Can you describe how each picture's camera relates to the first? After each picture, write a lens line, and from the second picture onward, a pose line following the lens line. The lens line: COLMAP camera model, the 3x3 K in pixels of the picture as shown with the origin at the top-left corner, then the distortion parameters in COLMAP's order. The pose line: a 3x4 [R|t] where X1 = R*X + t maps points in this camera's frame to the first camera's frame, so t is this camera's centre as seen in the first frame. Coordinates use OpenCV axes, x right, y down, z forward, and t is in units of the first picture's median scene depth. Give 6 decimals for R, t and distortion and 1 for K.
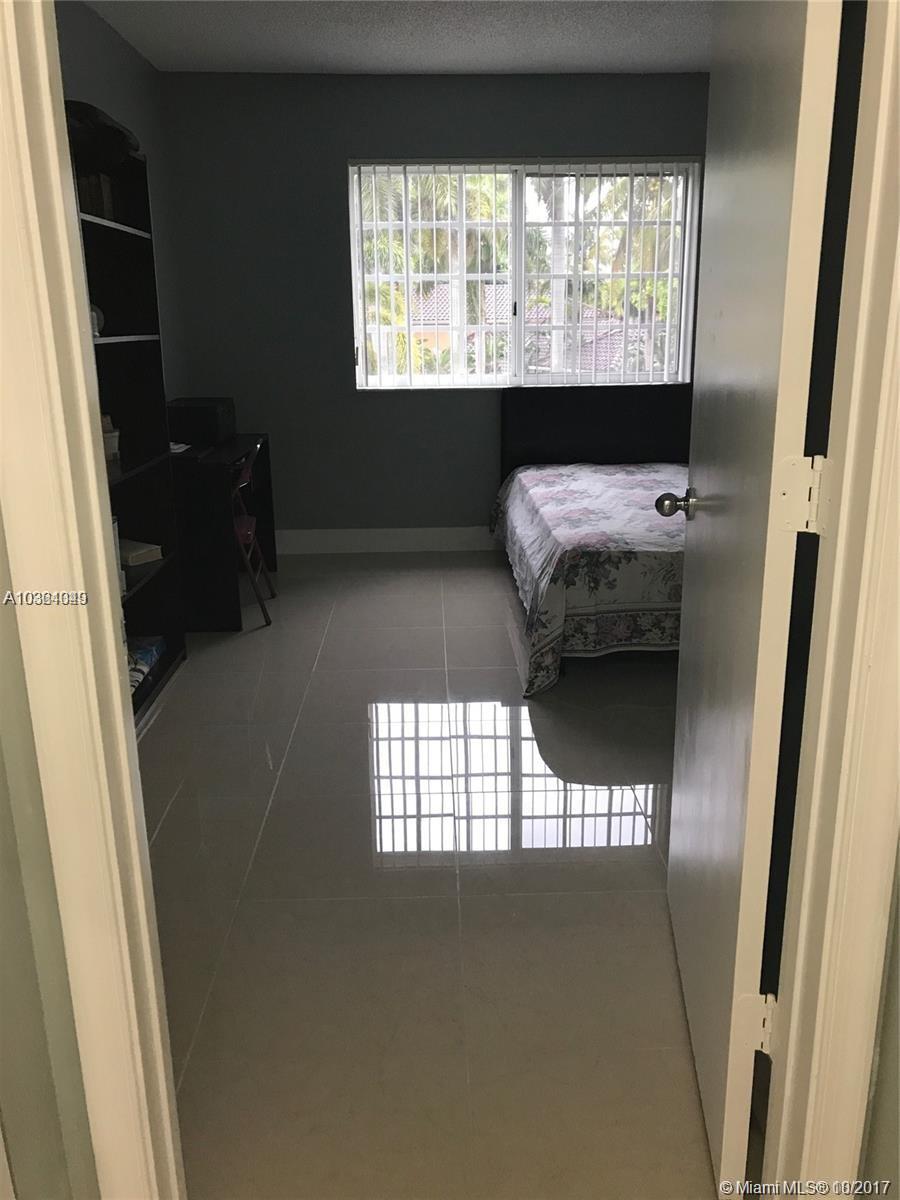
lens RADIAL K [[975.3, 0, 454.8], [0, 975.3, 589.1], [0, 0, 1]] dist [0.131311, -0.273249]
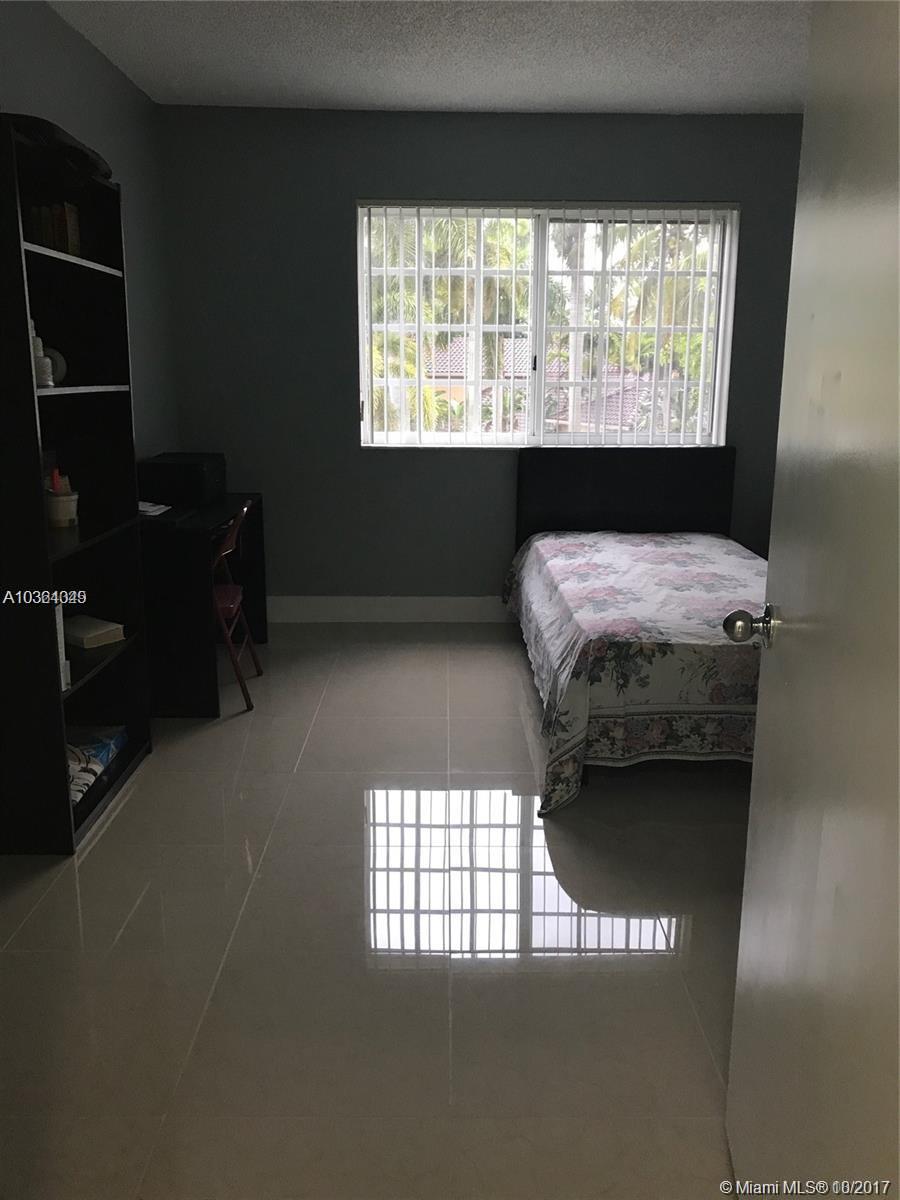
lens RADIAL K [[975.3, 0, 454.8], [0, 975.3, 589.1], [0, 0, 1]] dist [0.131311, -0.273249]
pose [[0.999672, 0.021508, -0.013920, 0.003702], [-0.022167, 0.998549, -0.049071, -0.027630], [0.012844, 0.049363, 0.998698, 0.094437]]
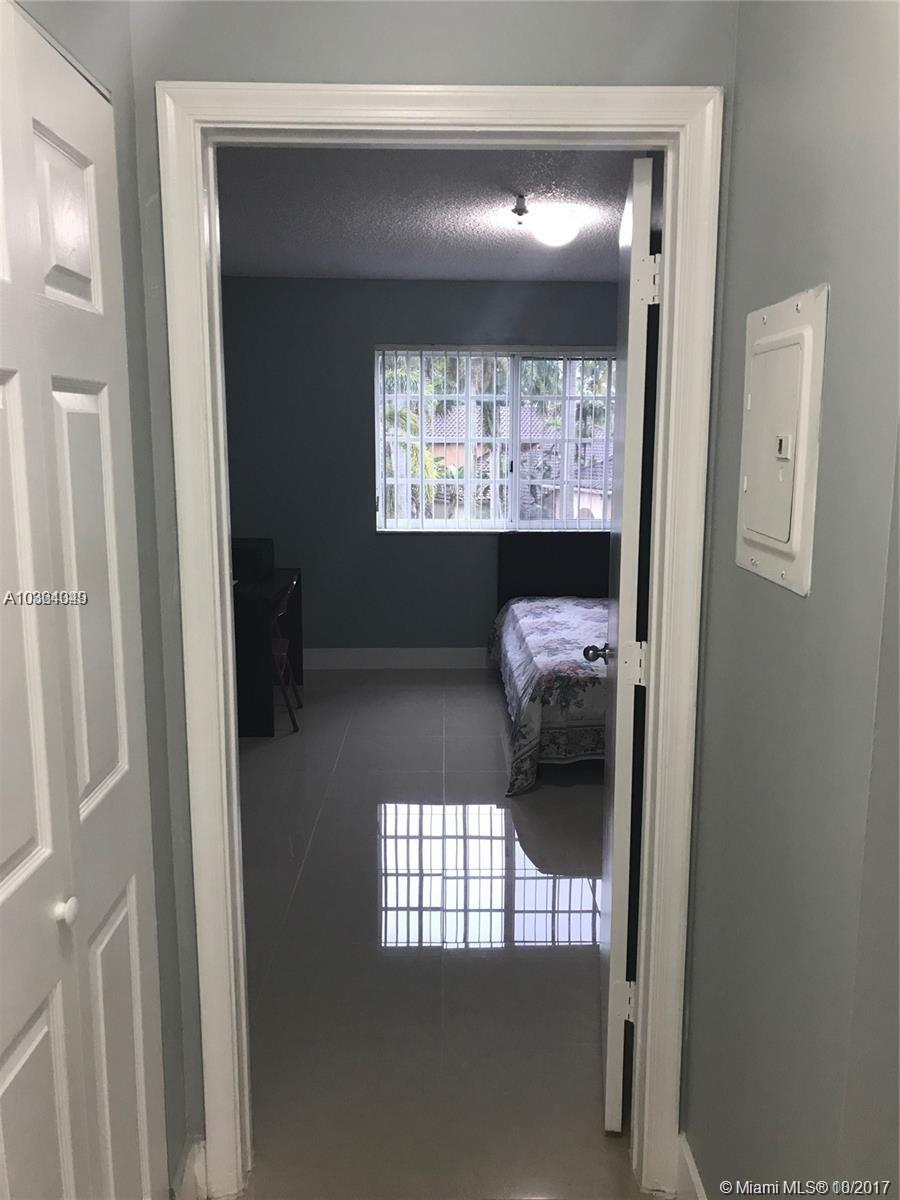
lens RADIAL K [[975.3, 0, 454.8], [0, 975.3, 589.1], [0, 0, 1]] dist [0.131311, -0.273249]
pose [[0.999728, 0.017838, -0.015053, 0.013764], [-0.019381, 0.993797, -0.109512, -0.007150], [0.013006, 0.109774, 0.993871, -0.165405]]
